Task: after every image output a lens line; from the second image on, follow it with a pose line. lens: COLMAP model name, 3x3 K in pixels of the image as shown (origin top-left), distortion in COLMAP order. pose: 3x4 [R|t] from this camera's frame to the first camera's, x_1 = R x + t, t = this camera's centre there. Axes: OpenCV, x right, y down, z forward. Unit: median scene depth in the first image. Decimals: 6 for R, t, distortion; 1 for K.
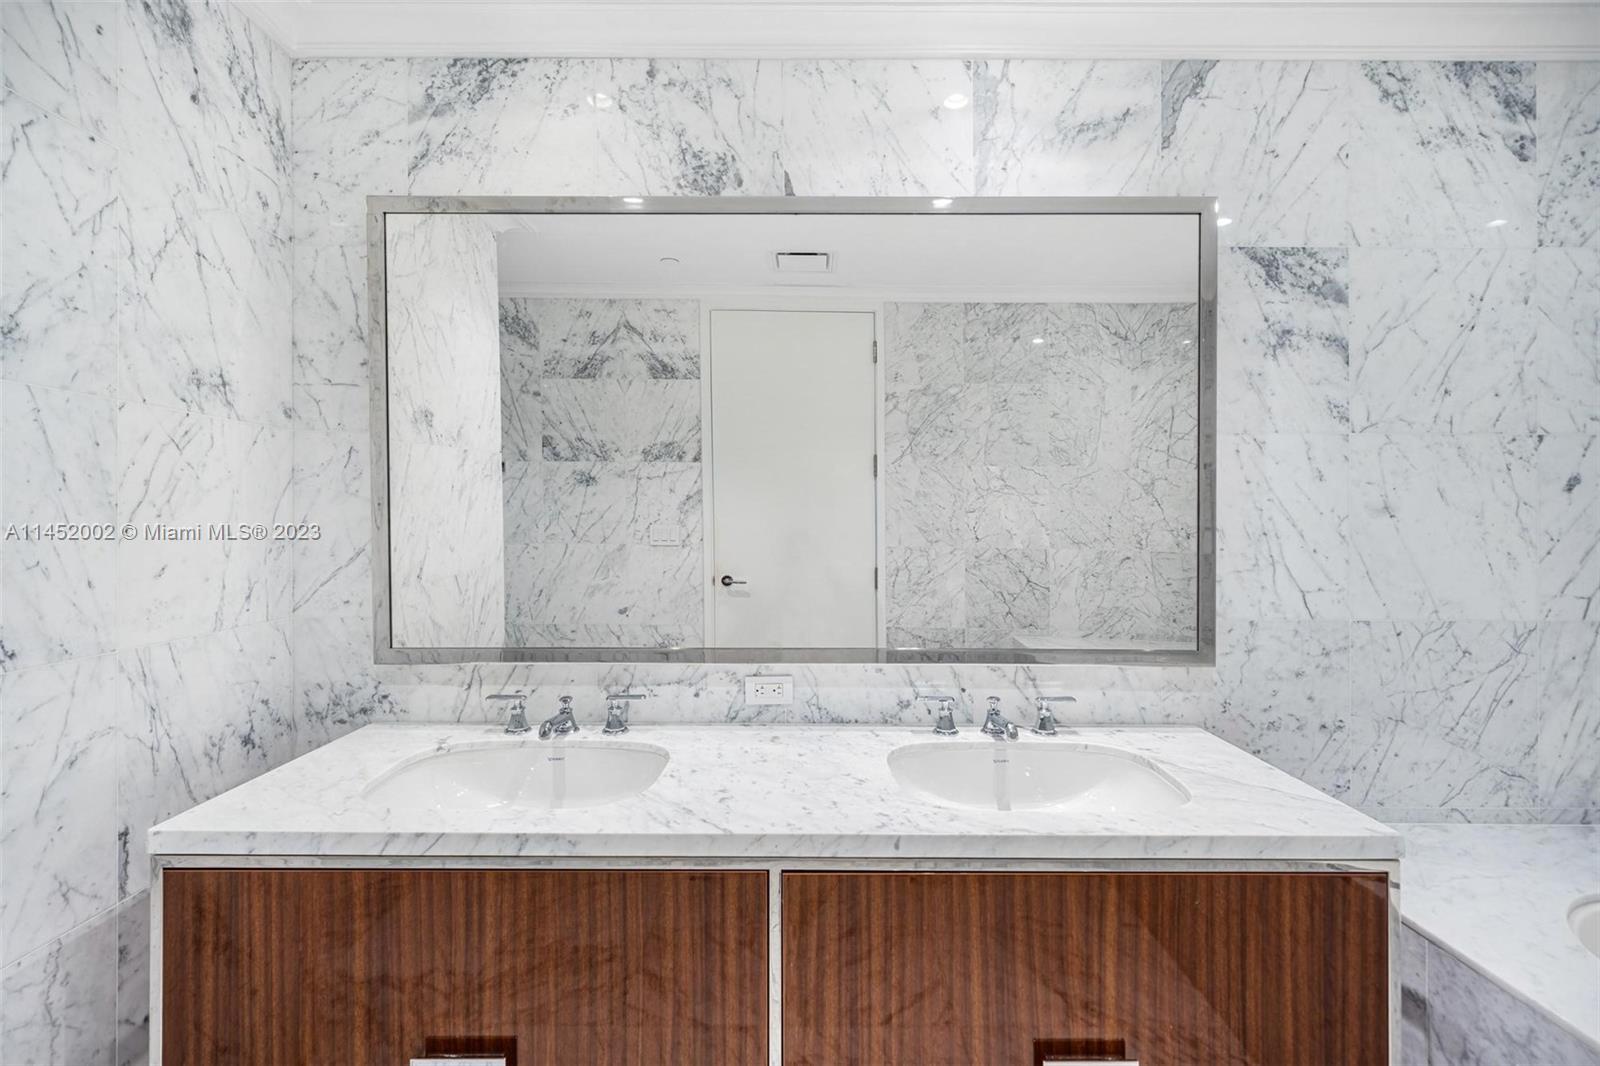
lens RADIAL K [[730.5, 0, 810.2], [0, 730.5, 520.0], [0, 0, 1]] dist [0.003023, 0.000704]
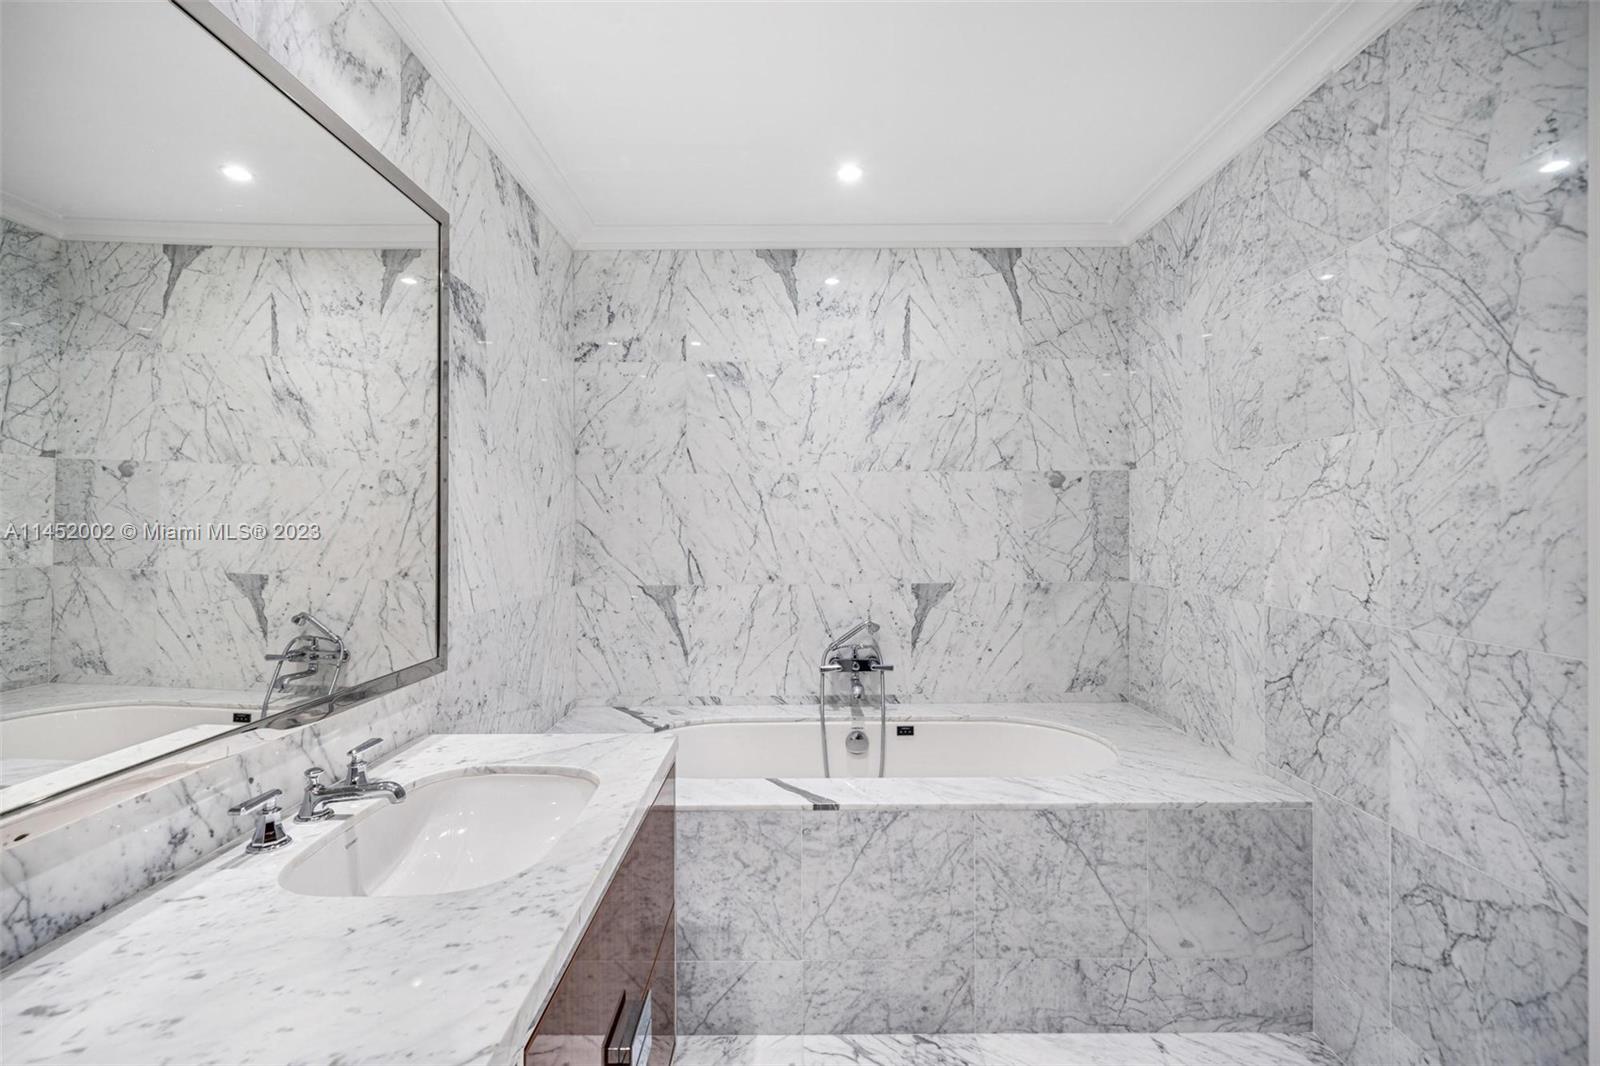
lens RADIAL K [[730.5, 0, 812.3], [0, 730.5, 527.2], [0, 0, 1]] dist [0.003023, 0.000704]
pose [[0.006399, -0.008307, 0.999945, -0.467839], [0.004714, 0.999955, 0.008277, -0.006015], [-0.999968, 0.004660, 0.006438, 0.473876]]
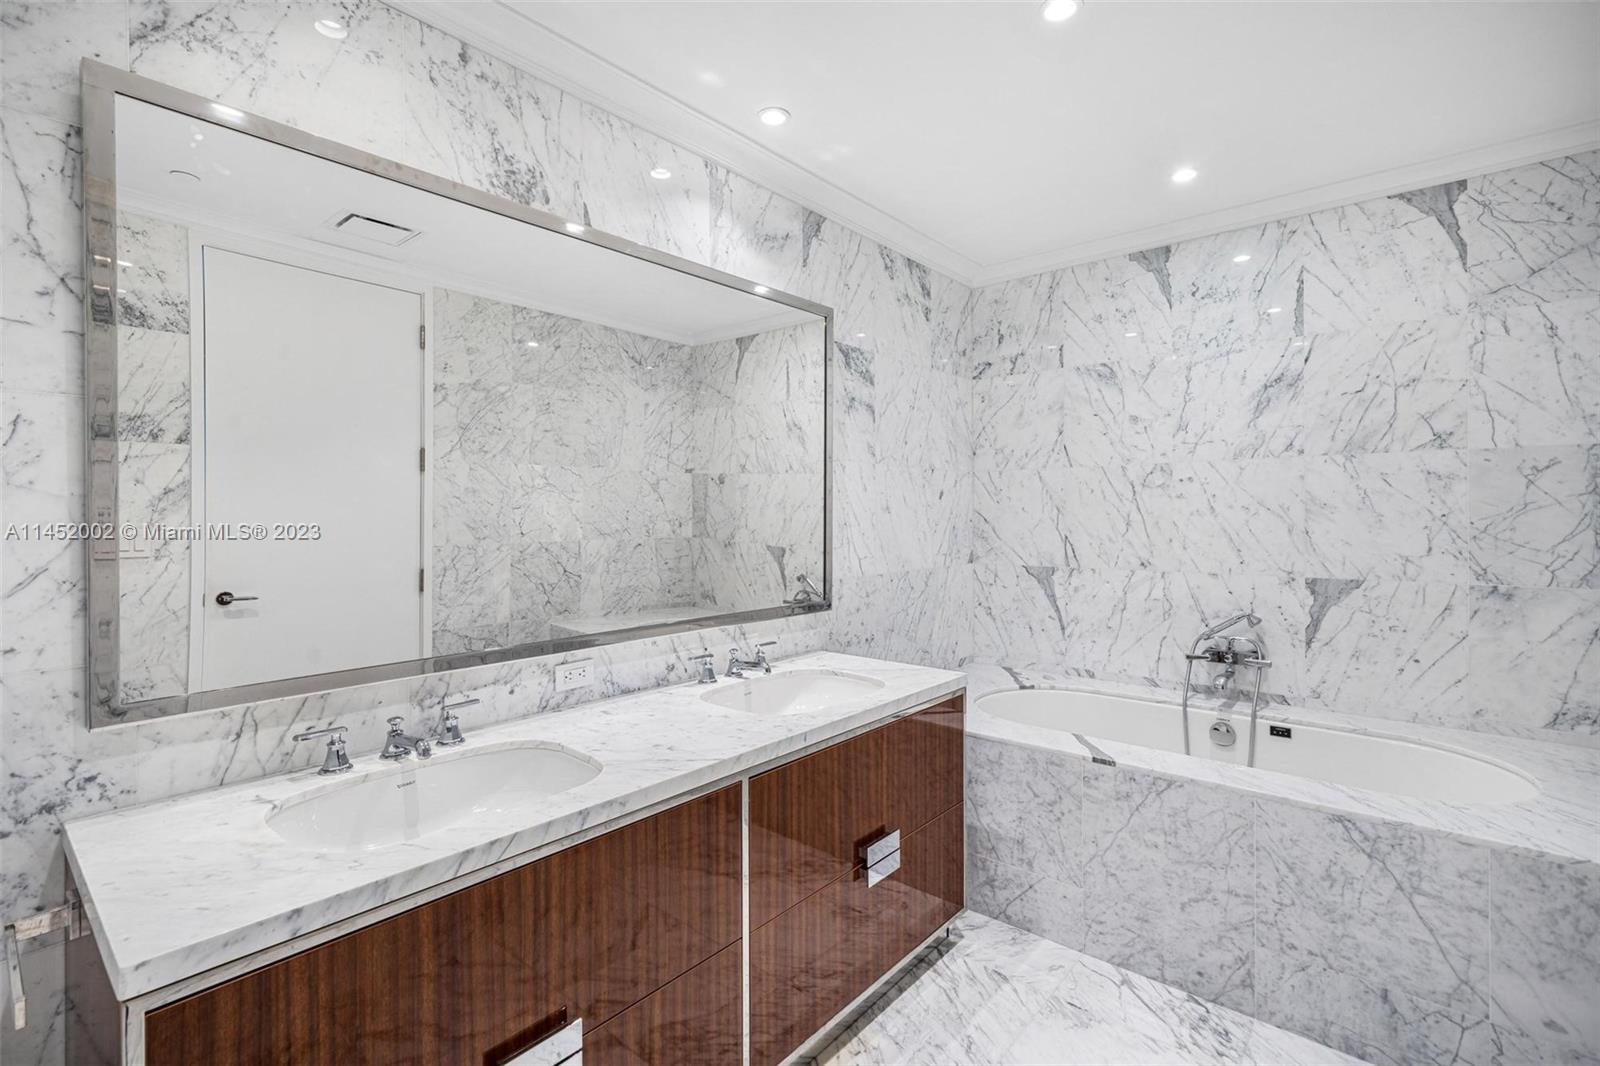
lens RADIAL K [[730.5, 0, 822.0], [0, 730.5, 515.2], [0, 0, 1]] dist [0.003023, 0.000704]
pose [[0.642493, -0.007764, 0.766252, -0.645034], [0.006227, 0.999969, 0.004911, -0.008305], [-0.766266, 0.001616, 0.642521, 0.016999]]
